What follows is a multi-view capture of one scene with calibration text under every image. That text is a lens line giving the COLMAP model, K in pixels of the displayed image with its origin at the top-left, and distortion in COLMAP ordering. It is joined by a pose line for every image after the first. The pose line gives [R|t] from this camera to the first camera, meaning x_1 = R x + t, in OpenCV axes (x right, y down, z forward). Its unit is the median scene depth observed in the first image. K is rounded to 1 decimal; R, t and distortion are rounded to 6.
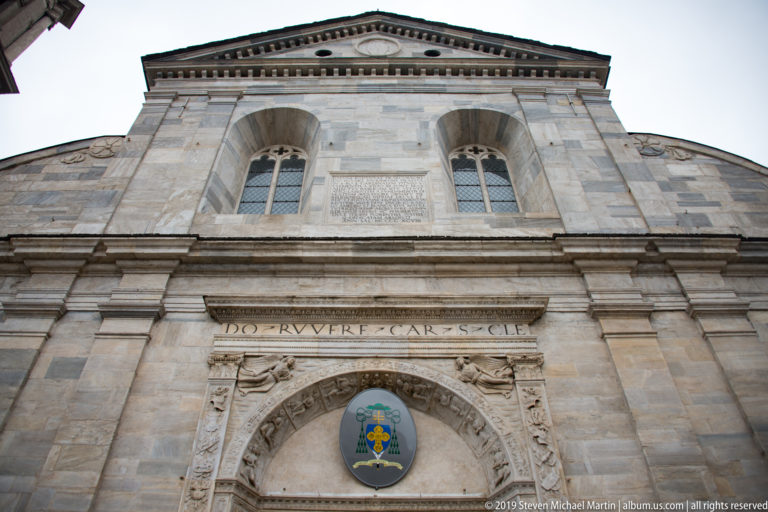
lens RADIAL K [[607.4, 0, 384.0], [0, 607.4, 256.0], [0, 0, 1]] dist [-0.075271, -0.011626]
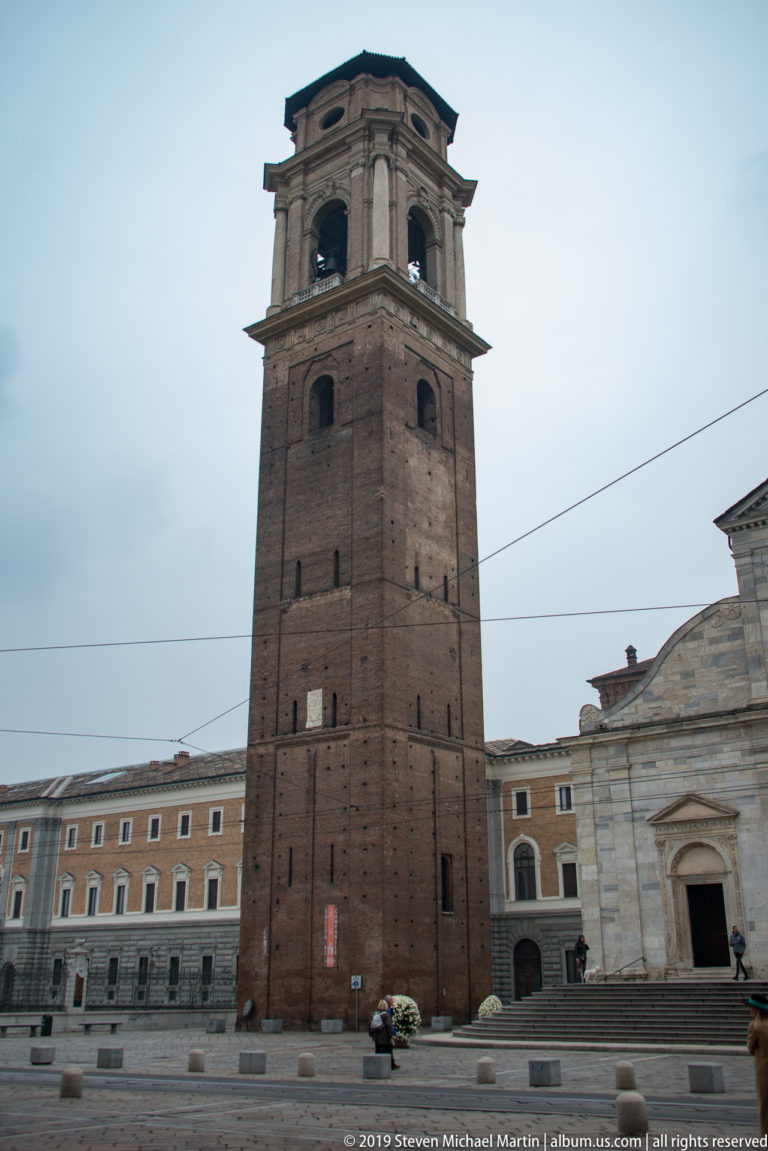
lens RADIAL K [[1109.0, 0, 404.6], [0, 1109.0, 532.4], [0, 0, 1]] dist [-0.124455, 0.131822]
pose [[0.788873, -0.231380, -0.569335, 0.646613], [0.457885, 0.839204, 0.293391, -1.774798], [0.409903, -0.492138, 0.767971, -1.716679]]
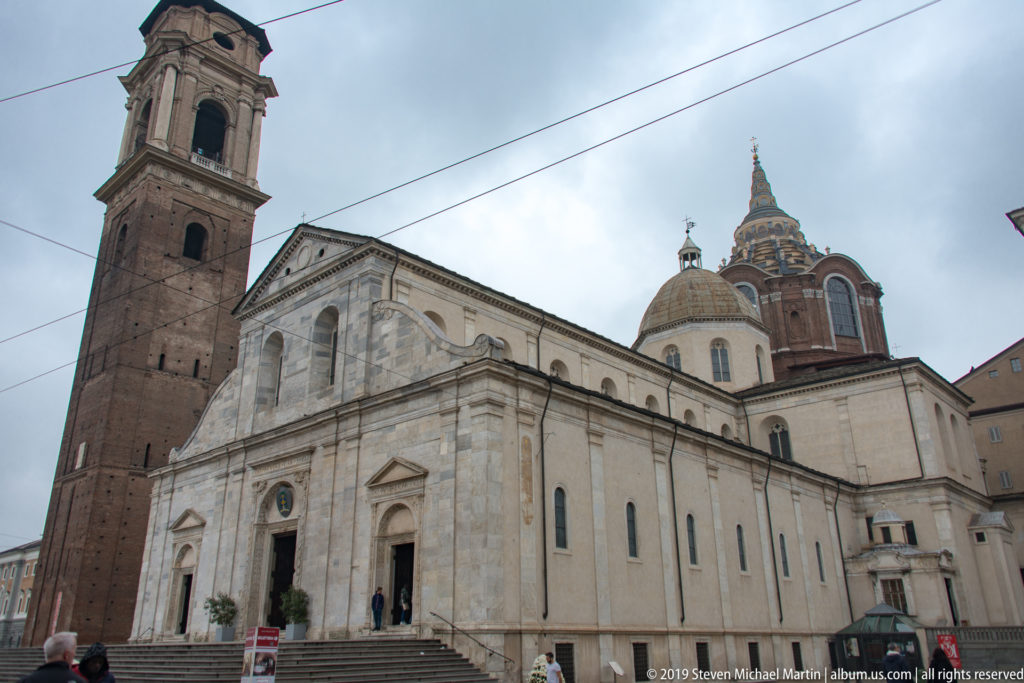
lens RADIAL K [[782.8, 0, 514.0], [0, 782.8, 342.6], [0, 0, 1]] dist [-0.001321, -0.036722]
pose [[0.733641, -0.256122, -0.629422, 2.403818], [0.514095, 0.814915, 0.267617, -0.575778], [0.444383, -0.519918, 0.729526, -0.711834]]
